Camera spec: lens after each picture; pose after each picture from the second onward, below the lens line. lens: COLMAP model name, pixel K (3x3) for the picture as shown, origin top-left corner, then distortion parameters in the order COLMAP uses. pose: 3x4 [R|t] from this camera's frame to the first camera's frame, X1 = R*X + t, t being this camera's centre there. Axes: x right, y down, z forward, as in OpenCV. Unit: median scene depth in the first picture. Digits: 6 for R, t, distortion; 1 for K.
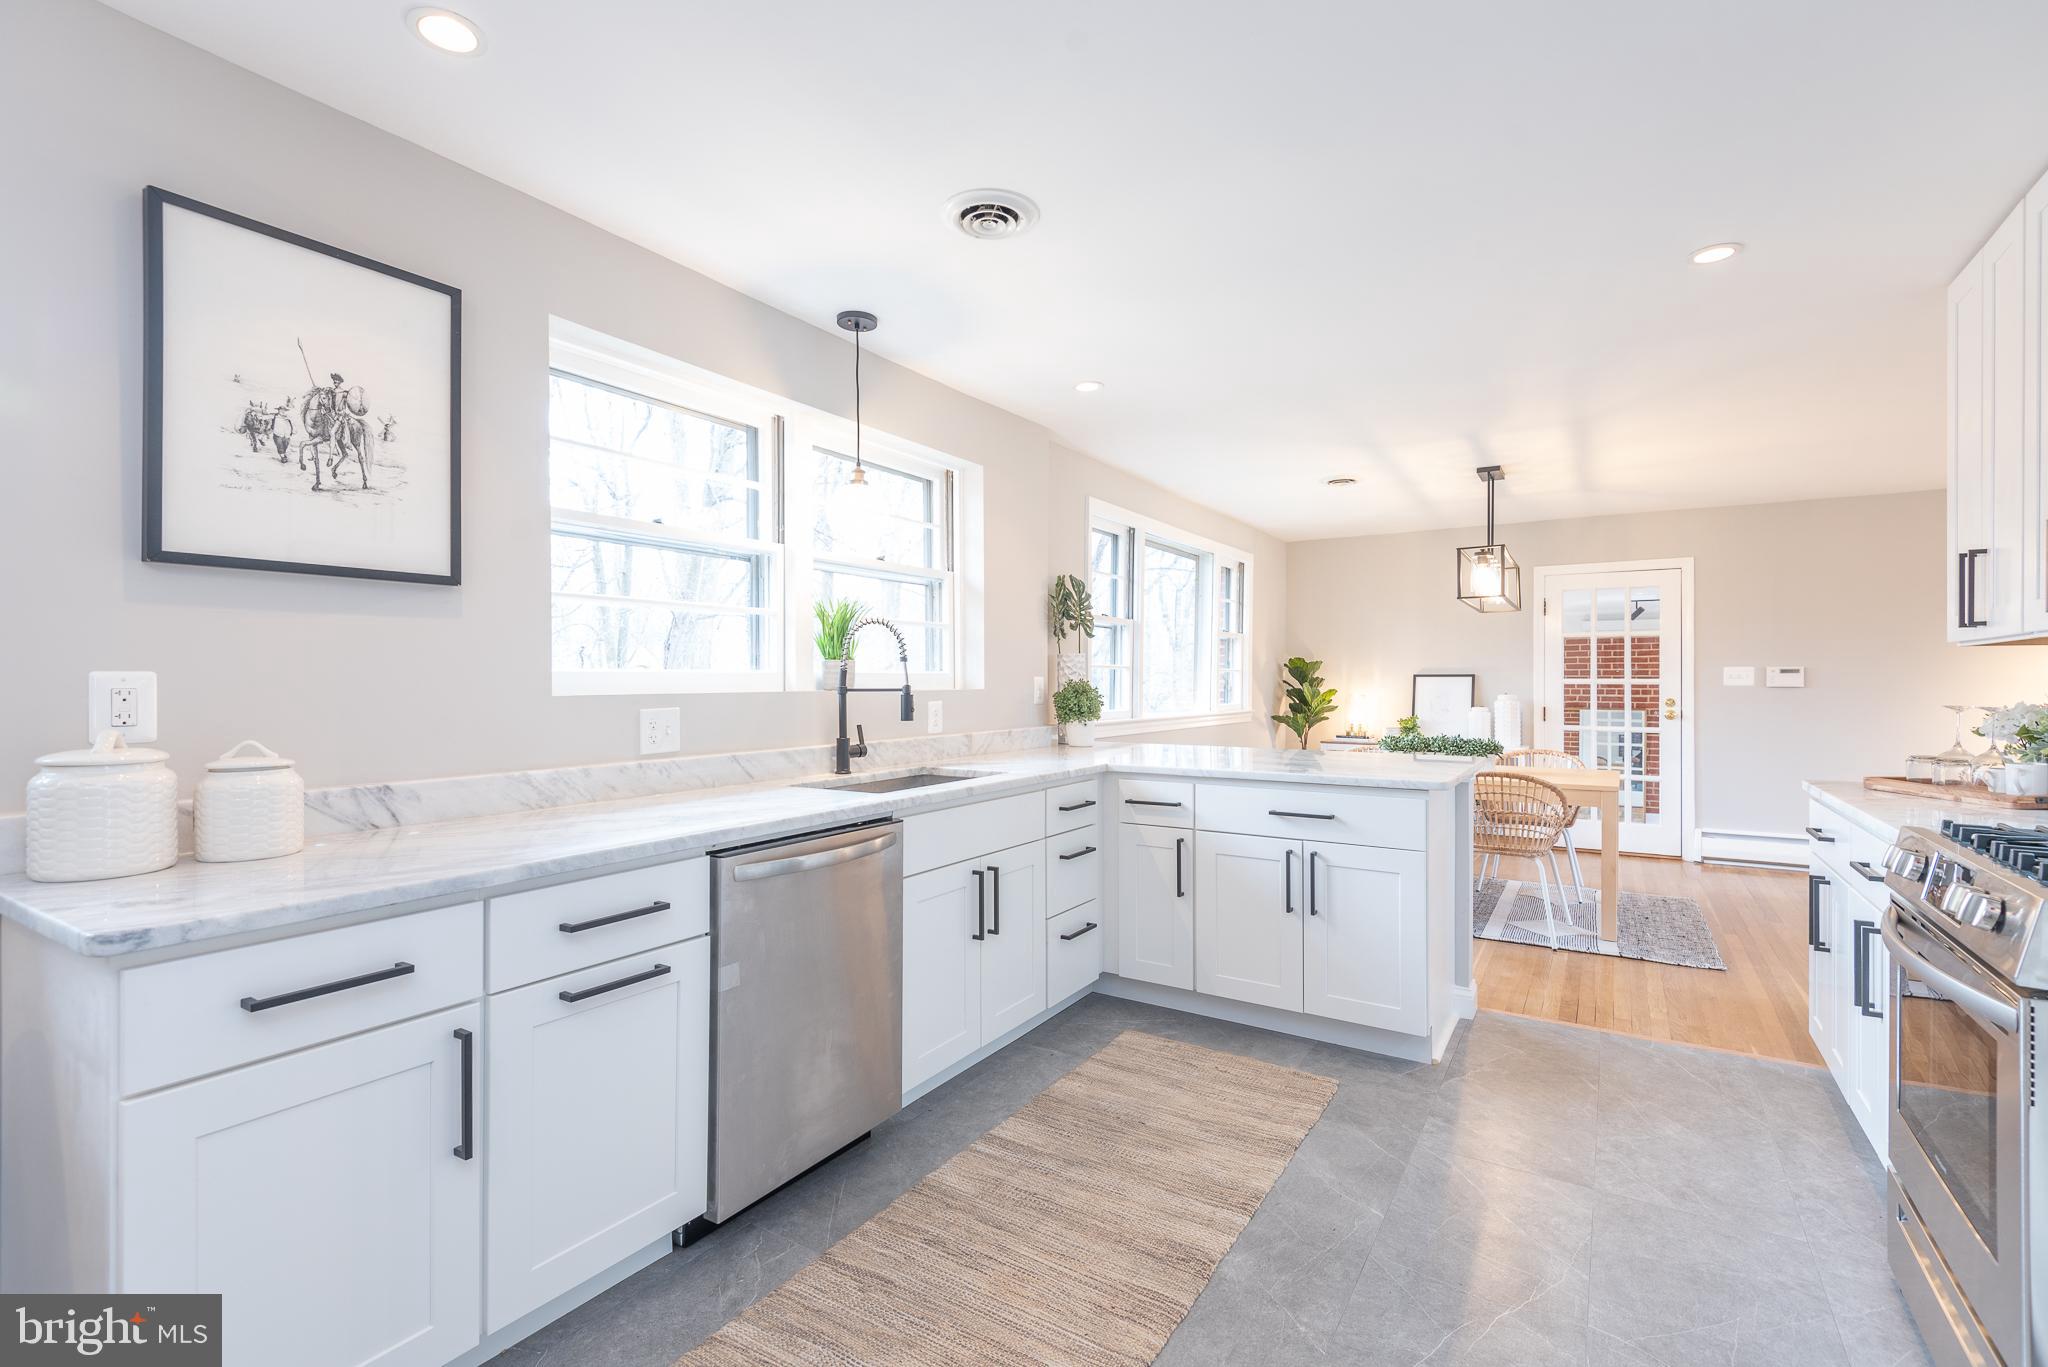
lens RADIAL K [[908.3, 0, 1024.0], [0, 908.3, 683.5], [0, 0, 1]] dist [0.000368, 0.000095]
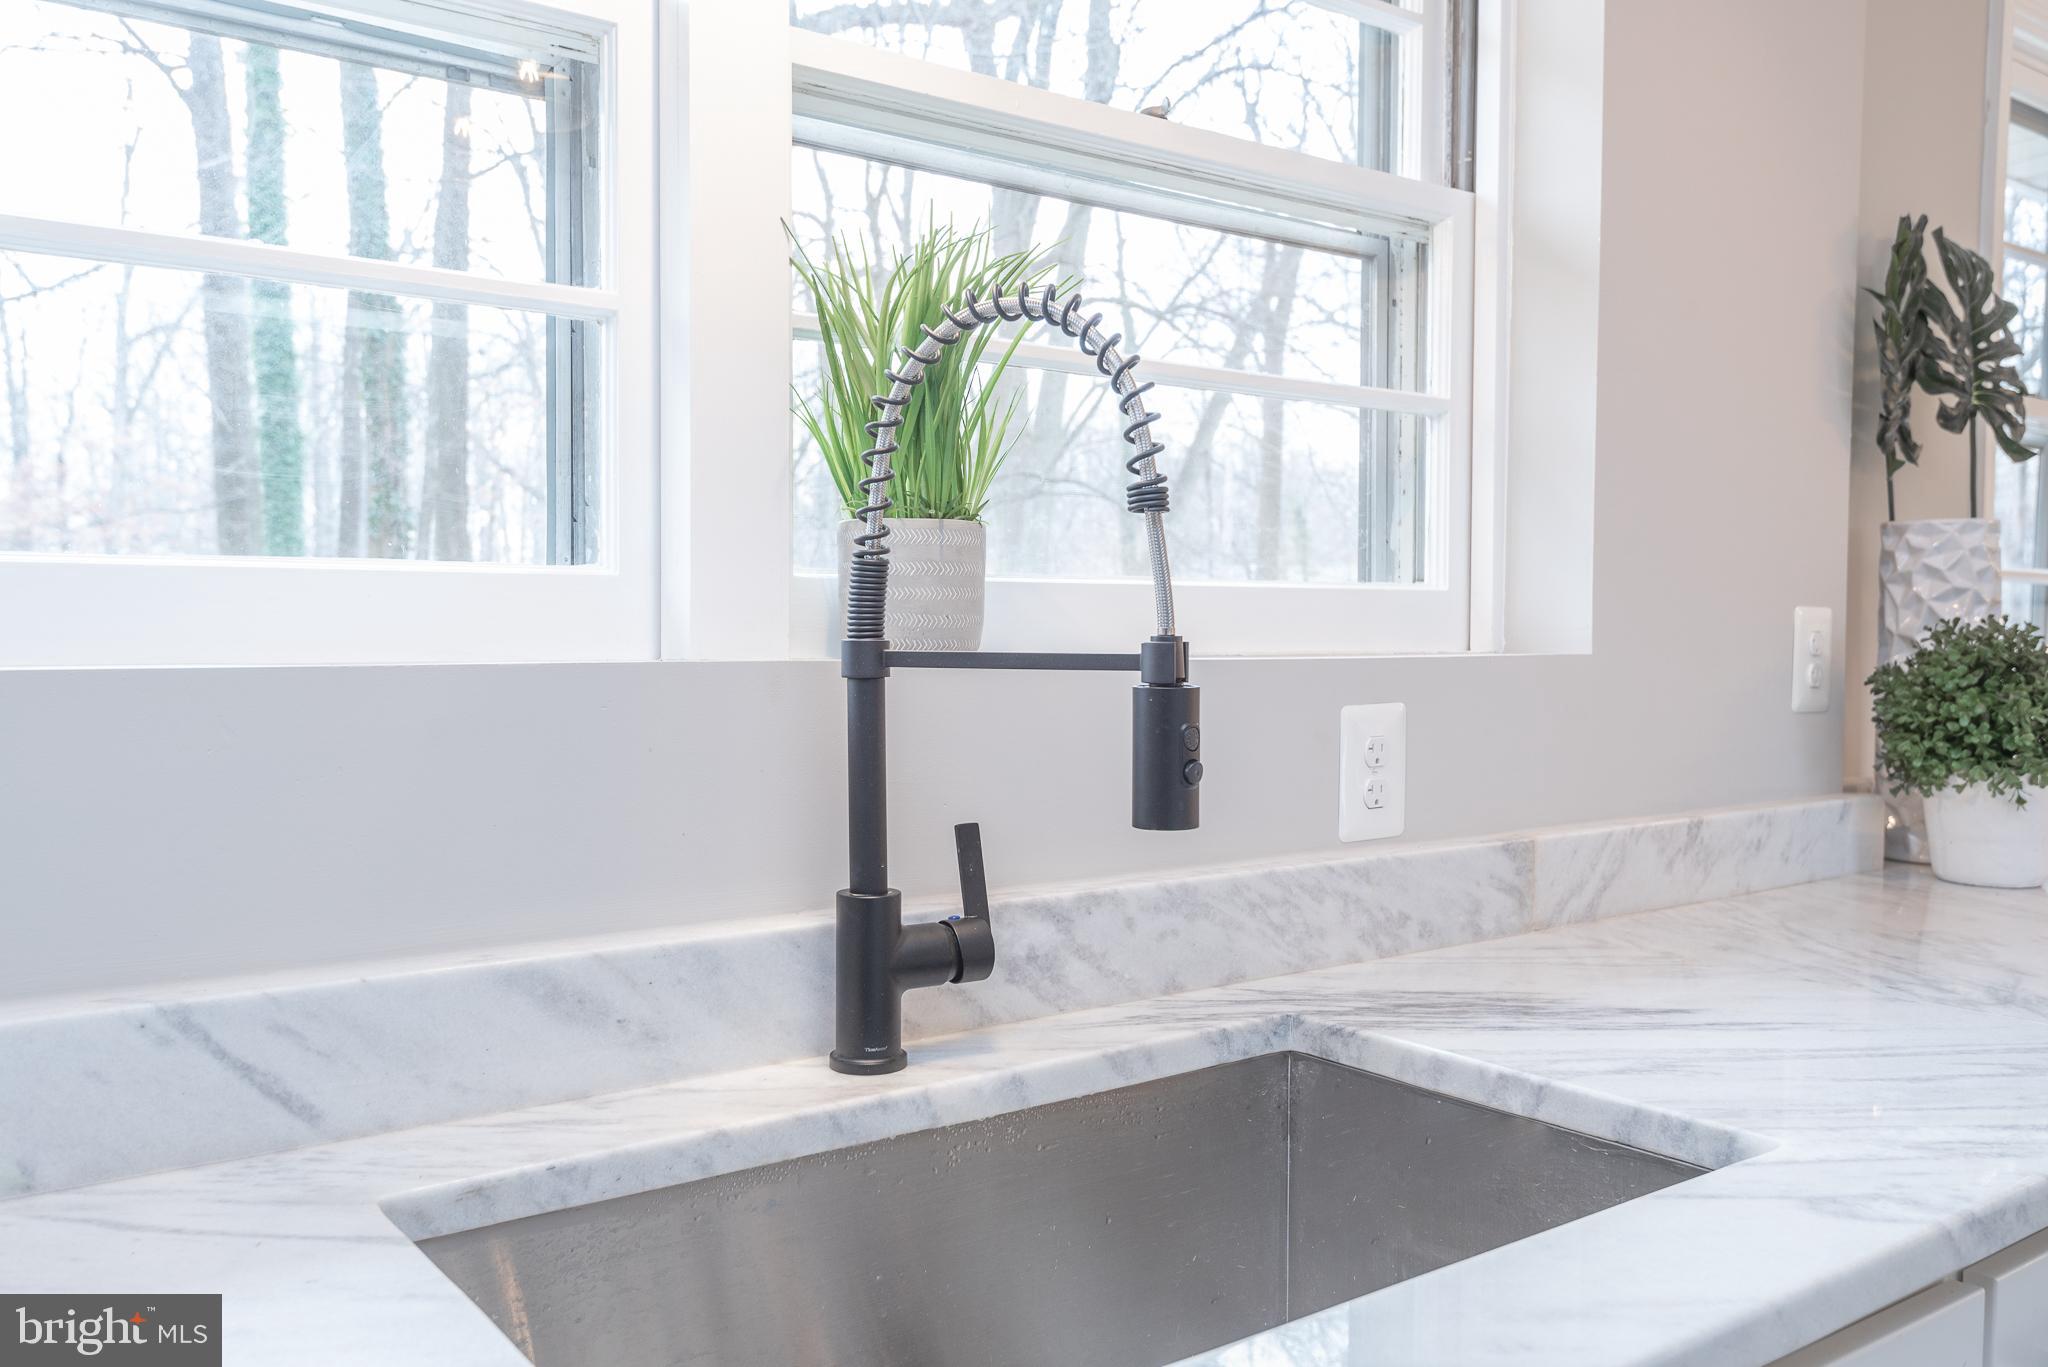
lens RADIAL K [[1786.6, 0, 1024.0], [0, 1786.6, 683.5], [0, 0, 1]] dist [0.044797, 0.000266]
pose [[0.940781, 0.020230, -0.338410, -0.022492], [-0.009308, 0.999383, 0.033865, -0.000843], [0.338887, -0.028710, 0.940389, 0.469213]]
